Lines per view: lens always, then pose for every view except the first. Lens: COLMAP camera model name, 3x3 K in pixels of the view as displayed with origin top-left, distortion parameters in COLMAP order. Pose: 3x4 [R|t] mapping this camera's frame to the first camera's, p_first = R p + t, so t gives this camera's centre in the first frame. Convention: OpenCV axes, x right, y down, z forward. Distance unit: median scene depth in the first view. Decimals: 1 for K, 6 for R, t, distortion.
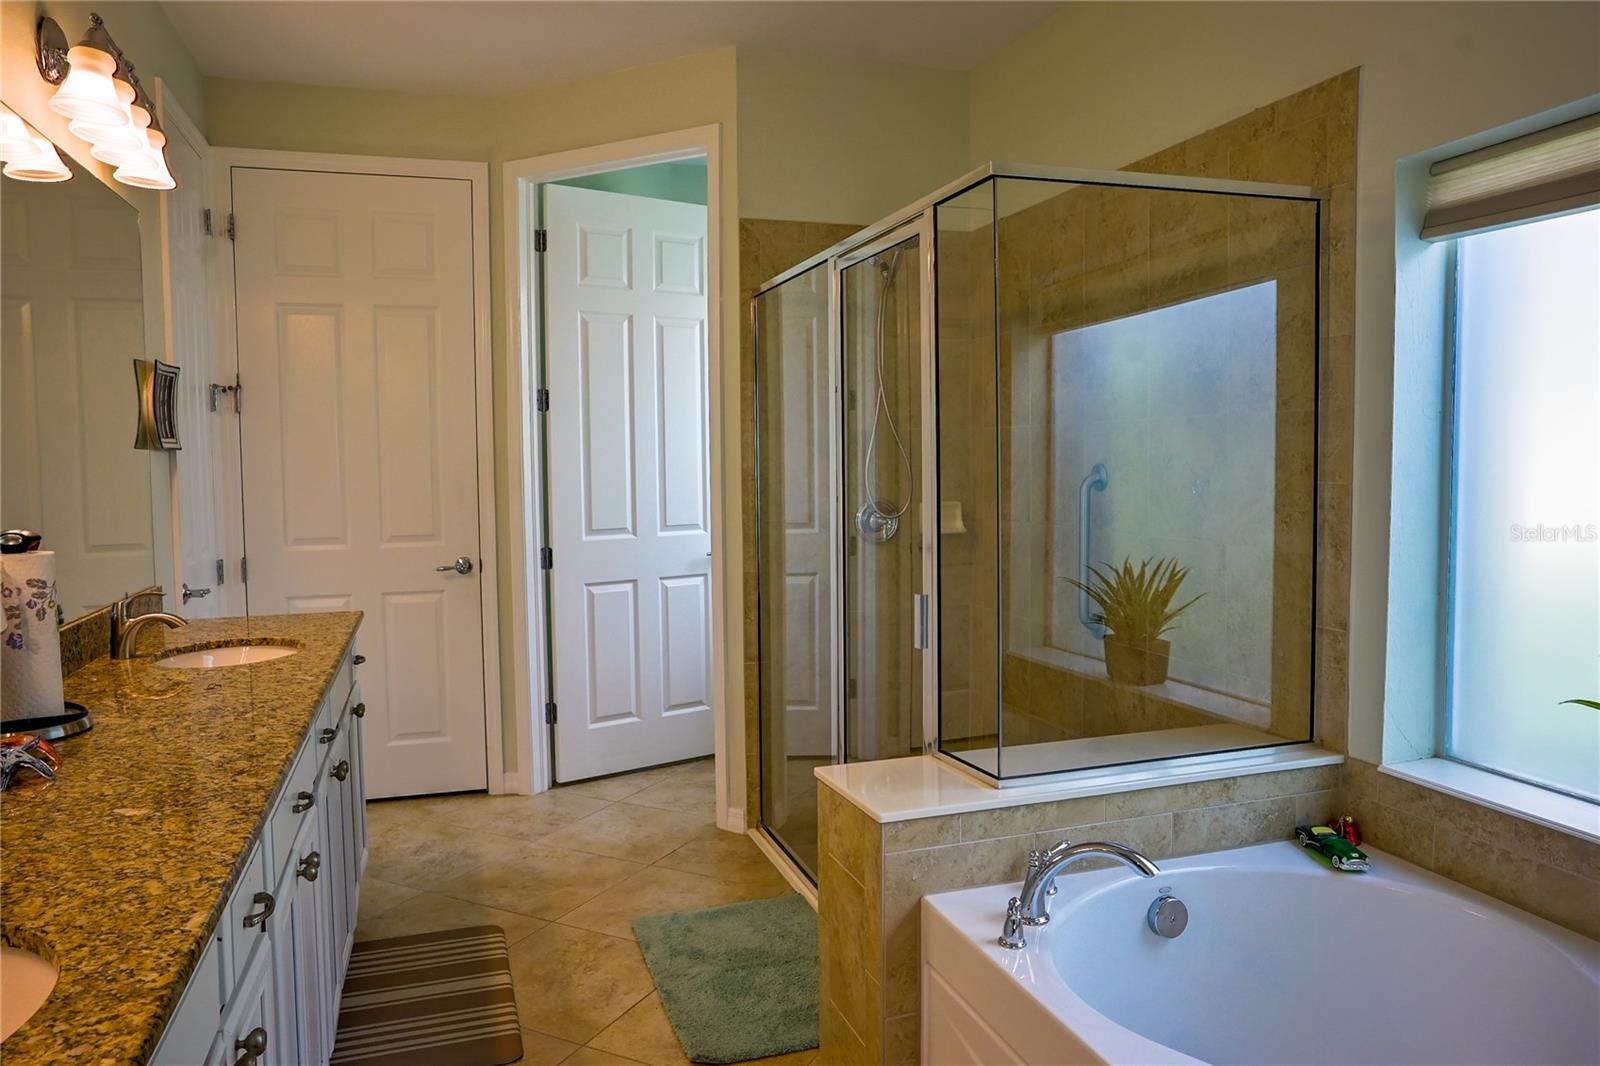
lens RADIAL K [[1081.3, 0, 794.6], [0, 1081.3, 535.1], [0, 0, 1]] dist [-0.046906, -0.000265]
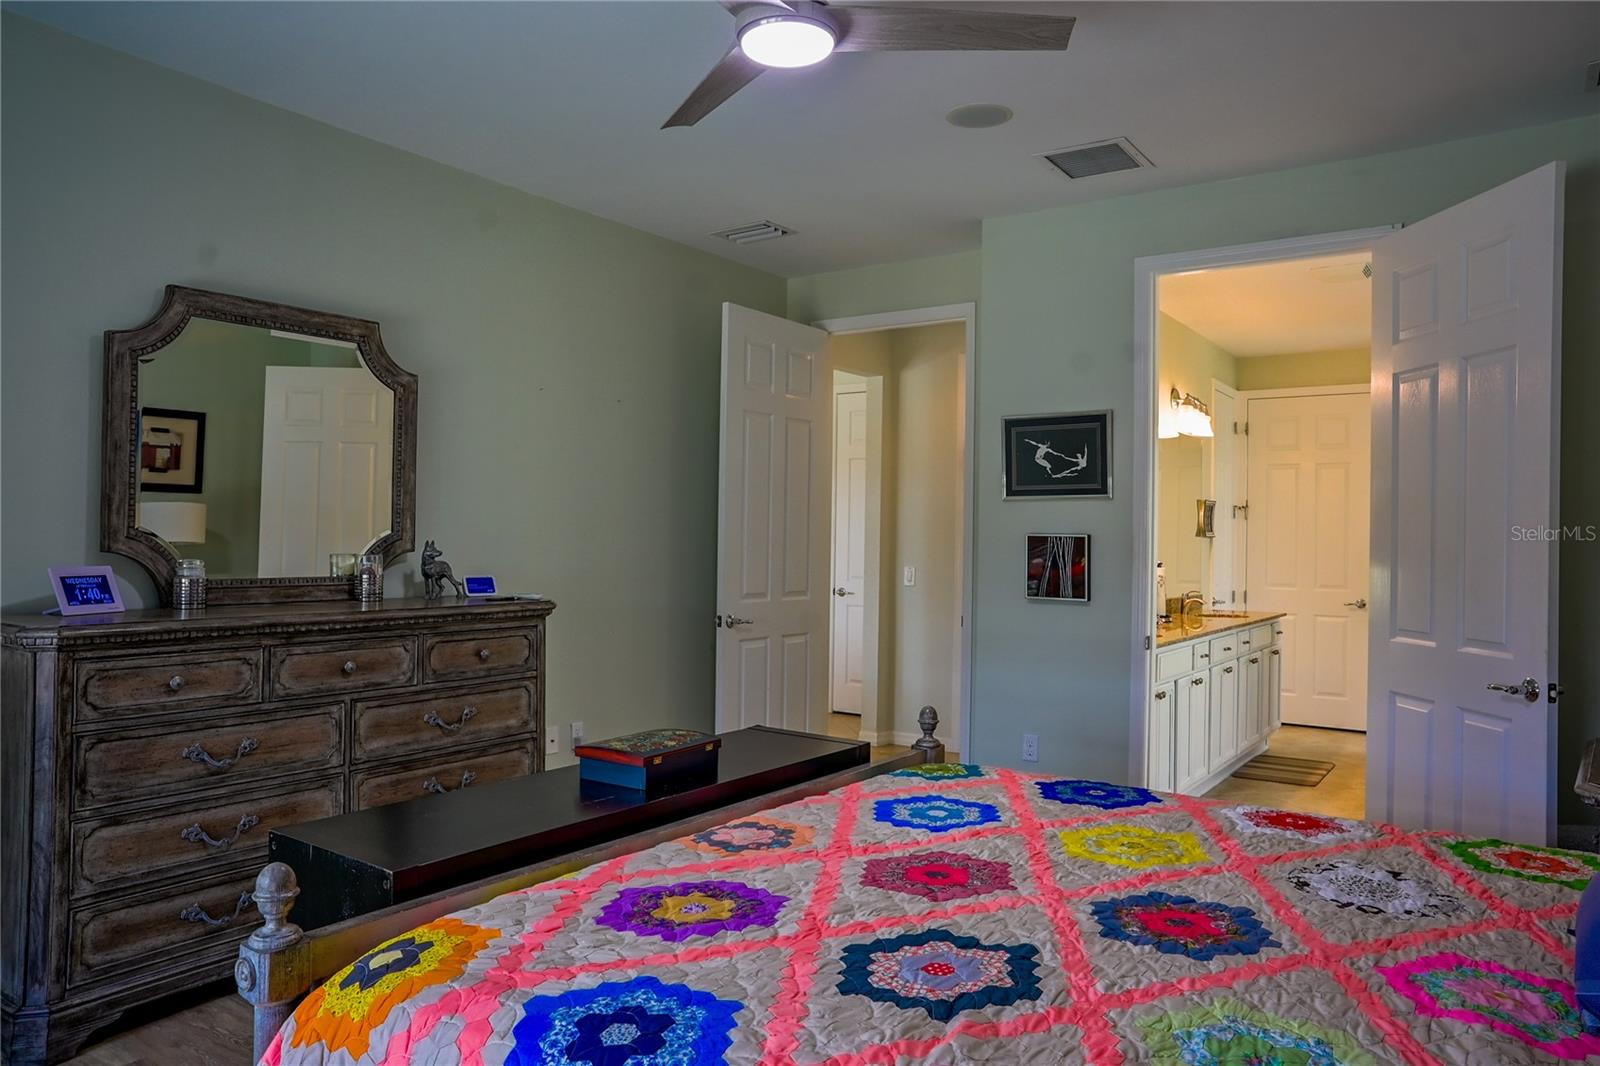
lens RADIAL K [[1081.3, 0, 794.6], [0, 1081.3, 535.1], [0, 0, 1]] dist [-0.046906, -0.000265]
pose [[0.597749, 0.016831, -0.801507, 0.725505], [-0.078683, 0.996184, -0.037761, 0.072766], [0.797813, 0.085636, 0.596793, -1.087116]]
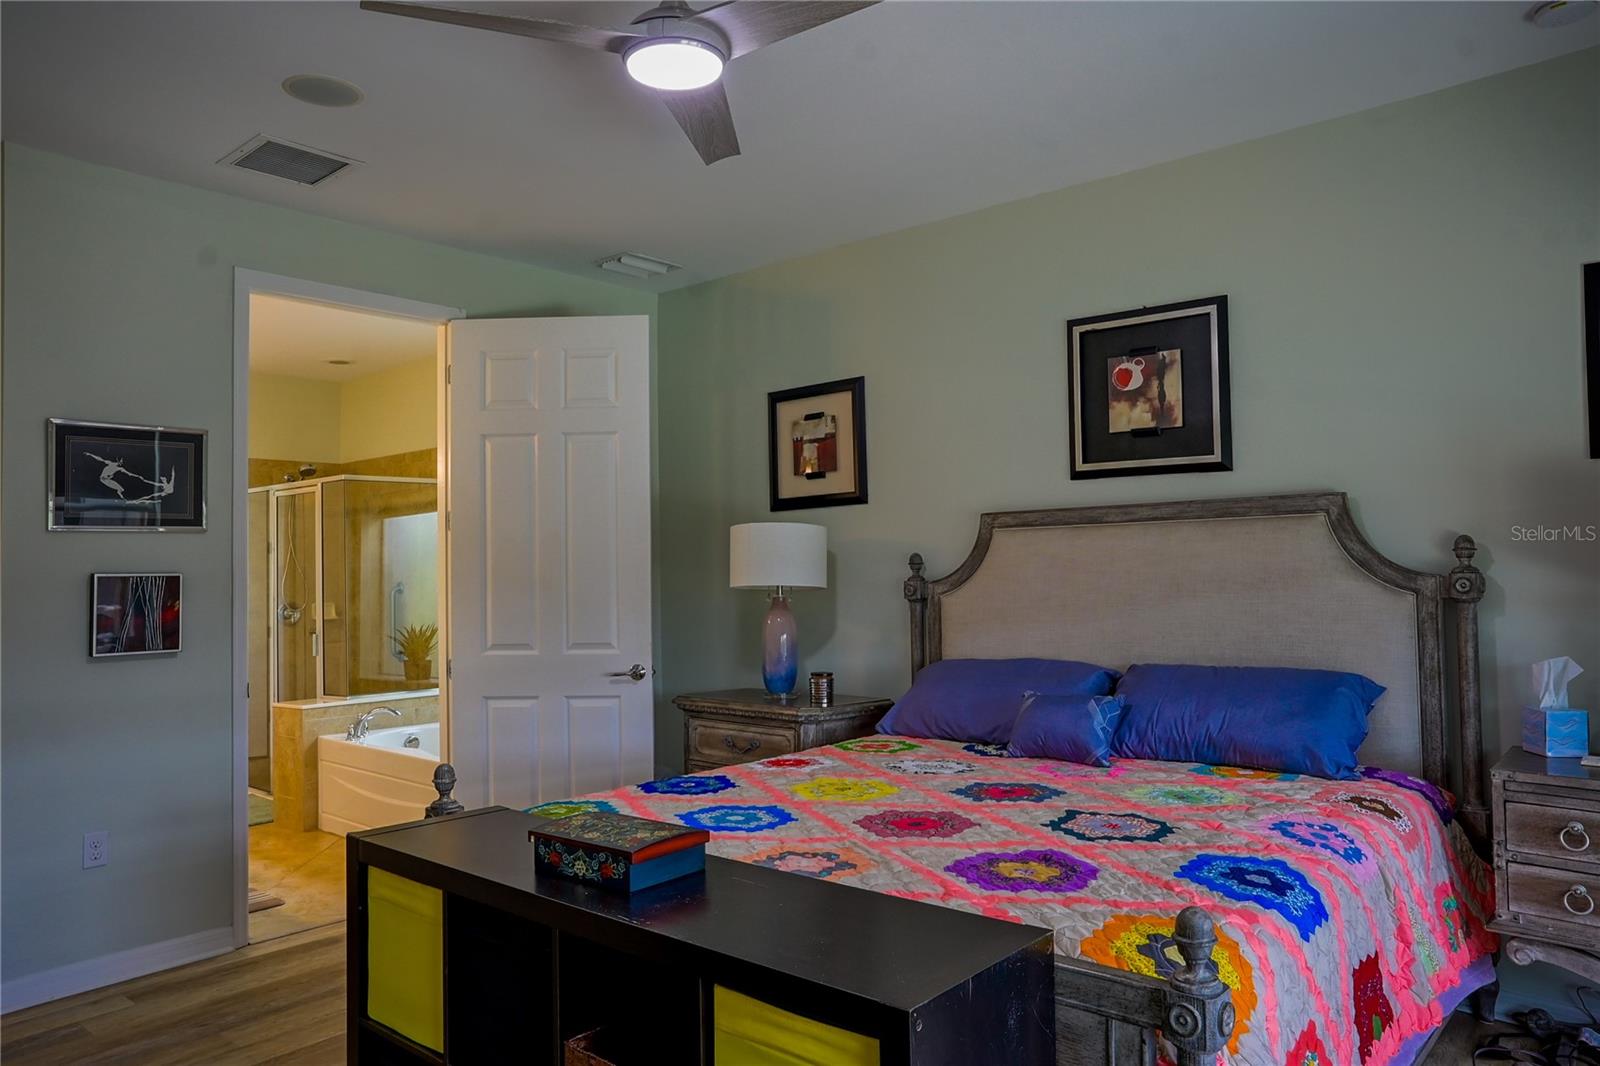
lens RADIAL K [[1081.3, 0, 794.6], [0, 1081.3, 535.1], [0, 0, 1]] dist [-0.046906, -0.000265]
pose [[0.852324, 0.014480, 0.522813, -0.180925], [0.044654, 0.993952, -0.100326, 0.095199], [-0.521104, 0.108856, 0.846523, -1.297573]]
